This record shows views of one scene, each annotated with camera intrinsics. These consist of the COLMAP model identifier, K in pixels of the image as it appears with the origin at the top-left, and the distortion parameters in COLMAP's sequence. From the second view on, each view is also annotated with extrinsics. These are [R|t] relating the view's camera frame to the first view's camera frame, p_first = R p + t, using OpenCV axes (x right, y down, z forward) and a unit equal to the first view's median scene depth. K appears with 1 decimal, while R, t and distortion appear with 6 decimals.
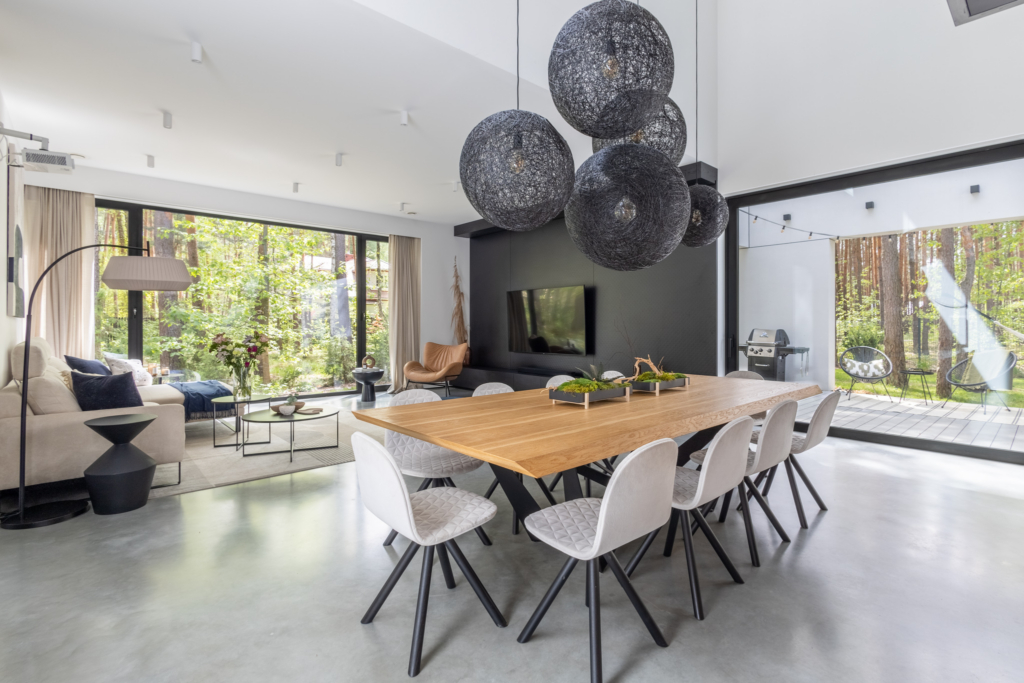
lens RADIAL K [[469.2, 0, 514.6], [0, 469.2, 320.7], [0, 0, 1]] dist [-0.000442, -0.000569]
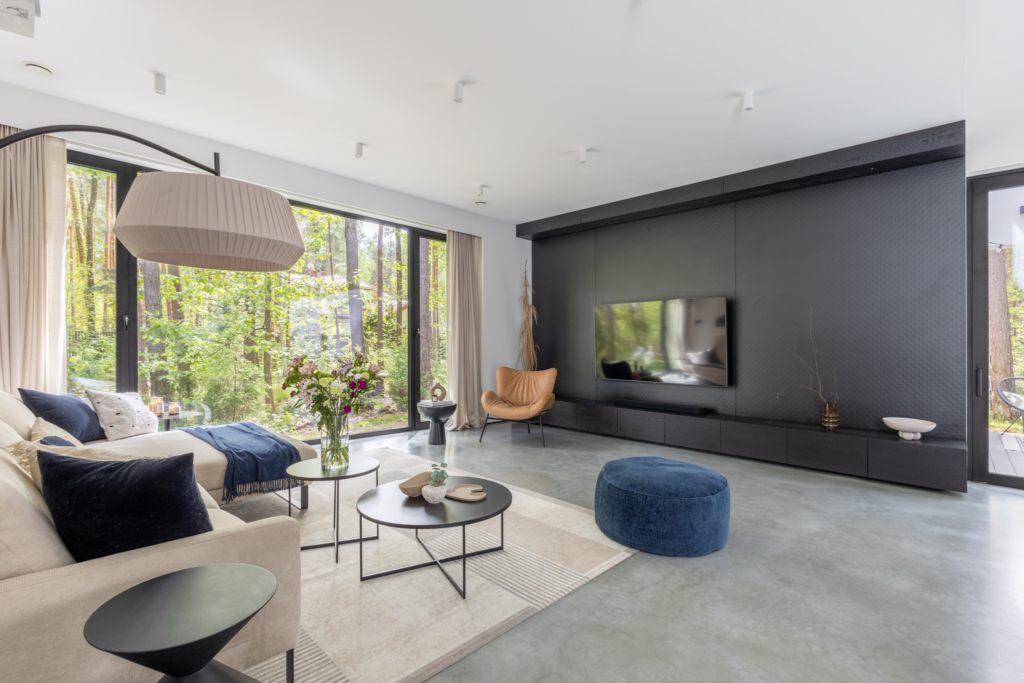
lens RADIAL K [[465.9, 0, 510.8], [0, 465.9, 347.2], [0, 0, 1]] dist [-0.000657, 0.000457]
pose [[0.998666, 0.012157, 0.050178, -0.298597], [-0.012850, 0.999826, 0.013517, 0.003308], [-0.050005, -0.014144, 0.998649, 0.309068]]
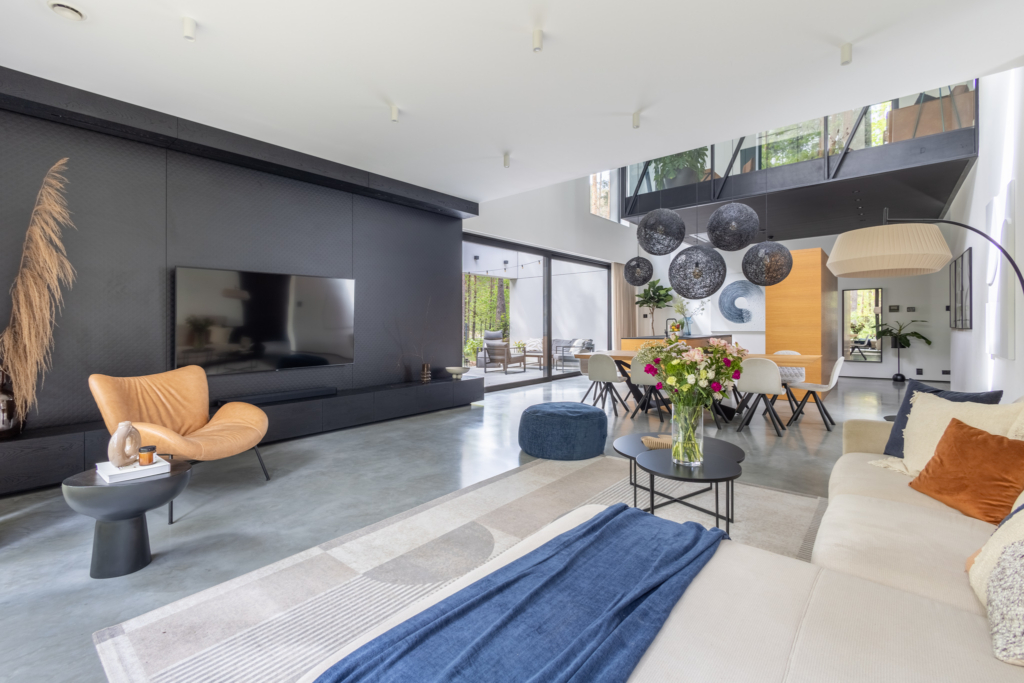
lens RADIAL K [[454.3, 0, 517.5], [0, 454.3, 308.8], [0, 0, 1]] dist [0.000352, 0.000149]
pose [[-0.149925, 0.039282, 0.987917, -0.825561], [0.006482, 0.999228, -0.038749, 0.014344], [-0.988676, 0.000594, -0.150064, 0.991948]]
